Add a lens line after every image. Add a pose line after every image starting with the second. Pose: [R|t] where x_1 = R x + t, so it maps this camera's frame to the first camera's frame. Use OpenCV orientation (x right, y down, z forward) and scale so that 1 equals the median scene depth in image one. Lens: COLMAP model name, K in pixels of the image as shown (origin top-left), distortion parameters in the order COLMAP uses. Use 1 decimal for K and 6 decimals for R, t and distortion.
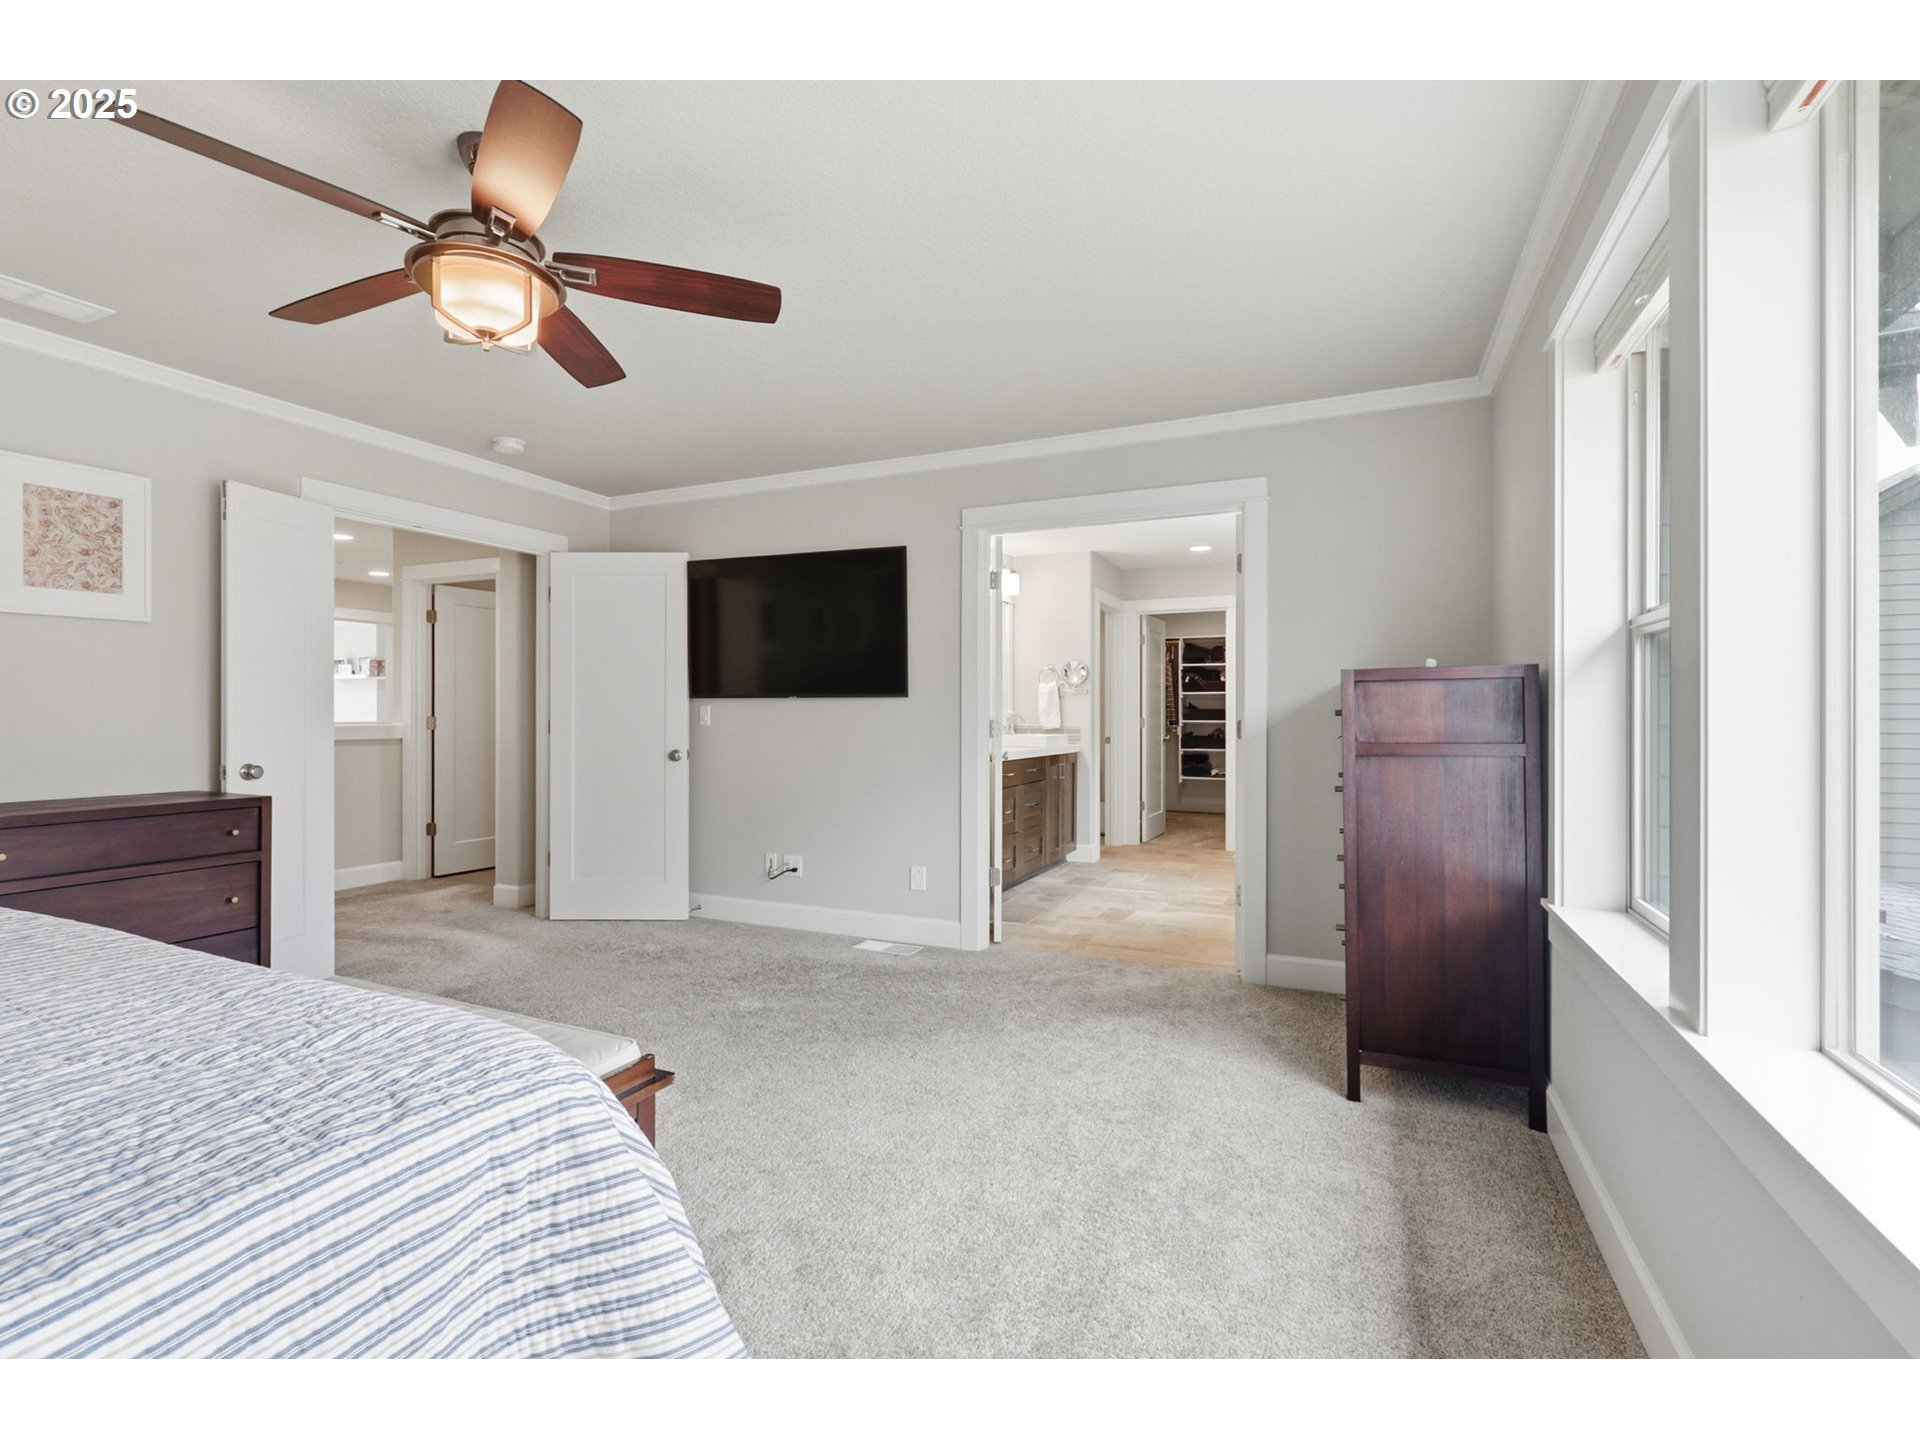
lens RADIAL K [[884.4, 0, 961.2], [0, 884.4, 714.1], [0, 0, 1]] dist [-0.001252, -0.001407]
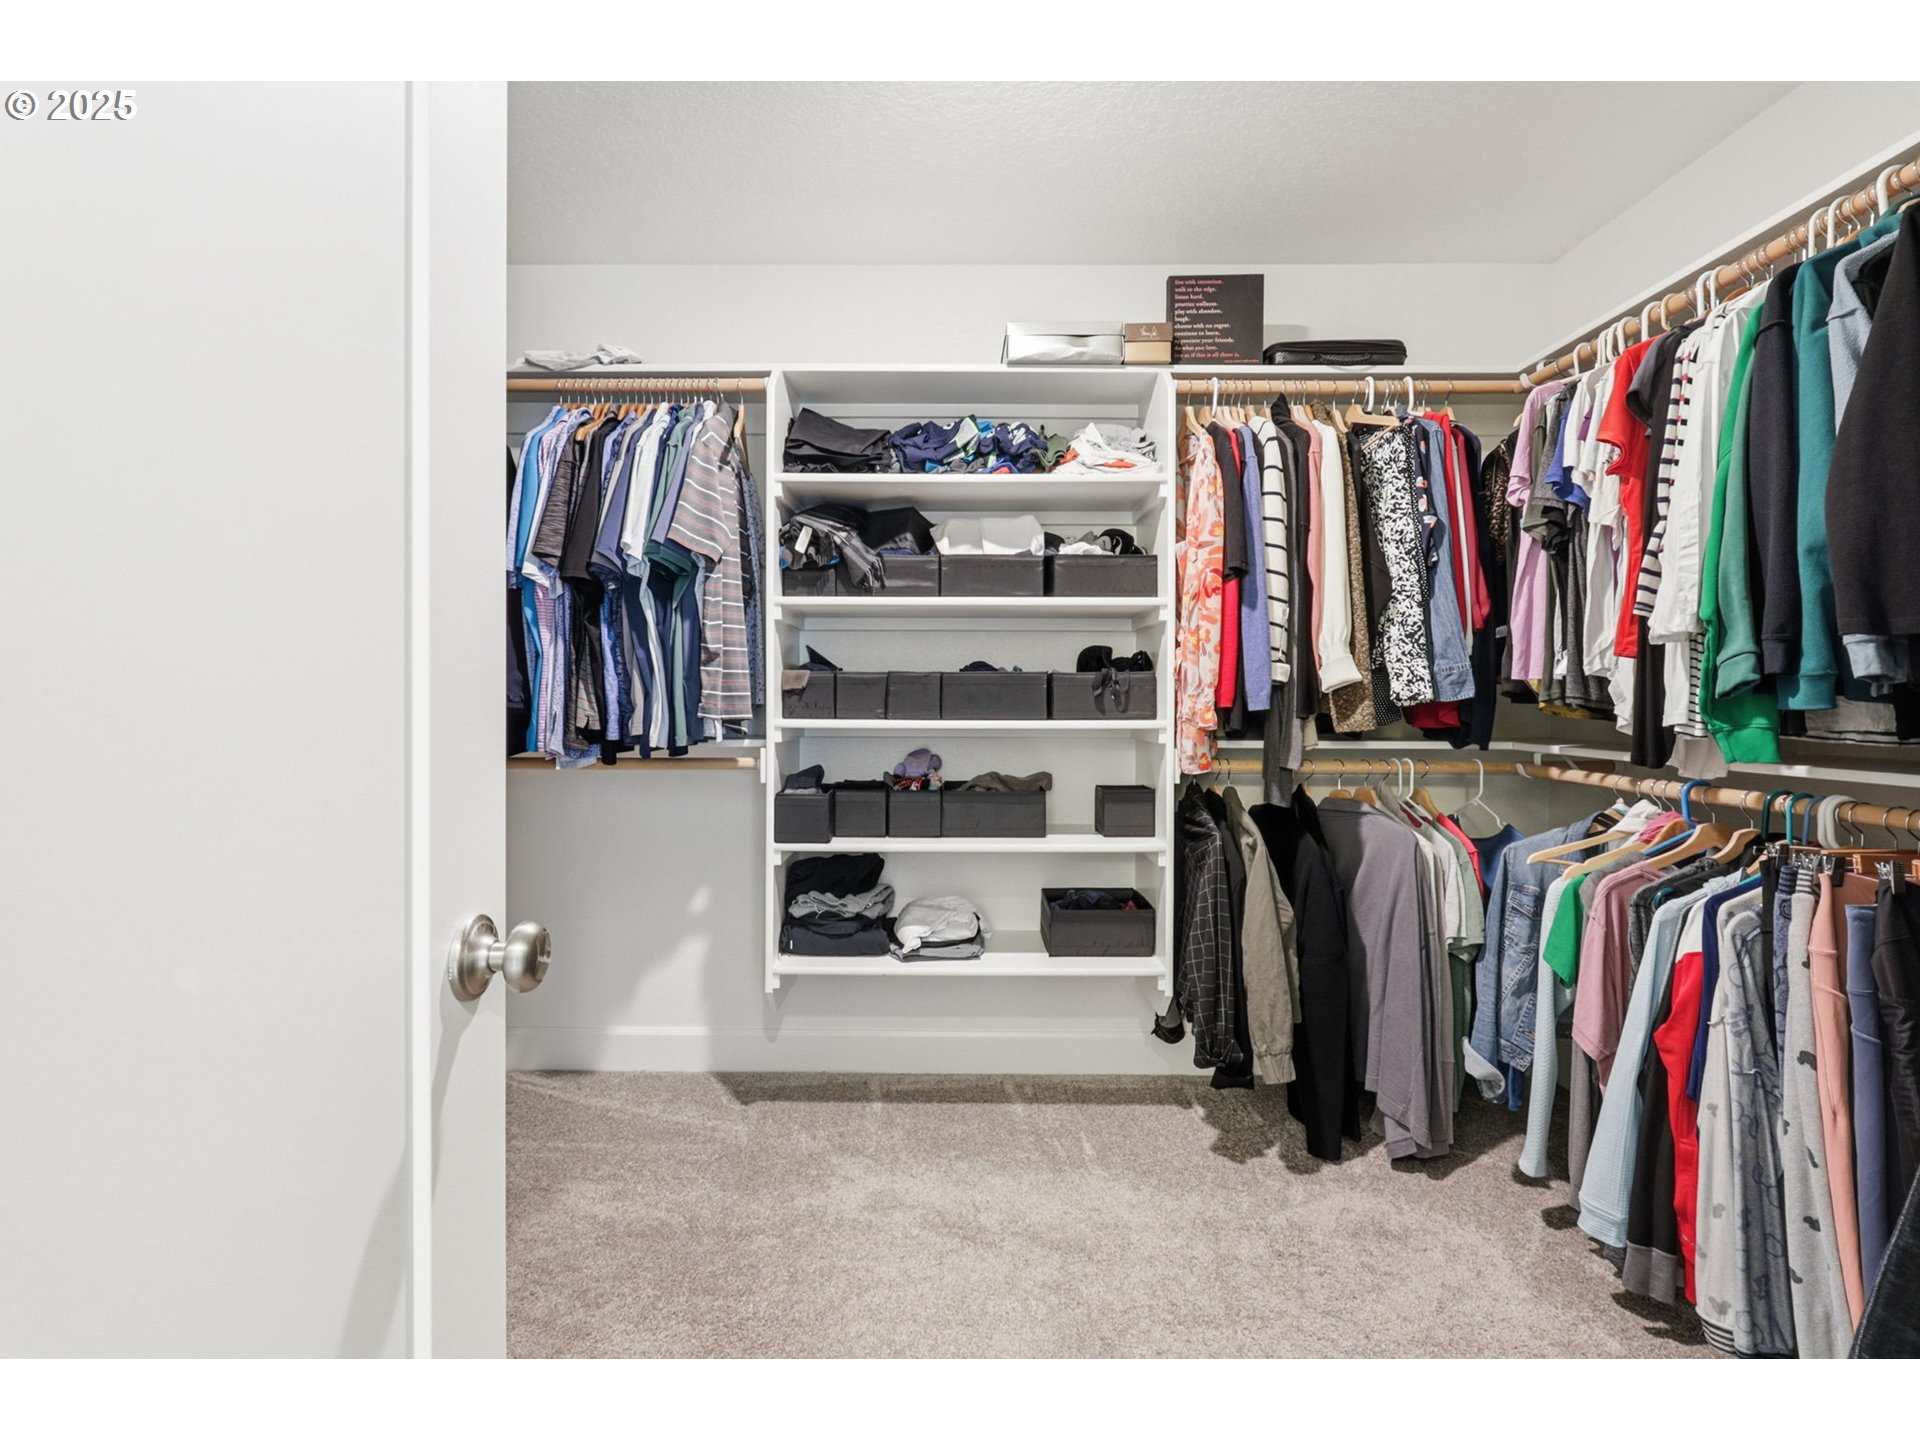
lens RADIAL K [[884.4, 0, 960.1], [0, 884.4, 723.4], [0, 0, 1]] dist [-0.001252, -0.001407]
pose [[0.907541, 0.007386, 0.419899, 0.194464], [0.003607, 0.999671, -0.025379, 0.014917], [-0.419948, 0.024547, 0.907216, 0.766810]]
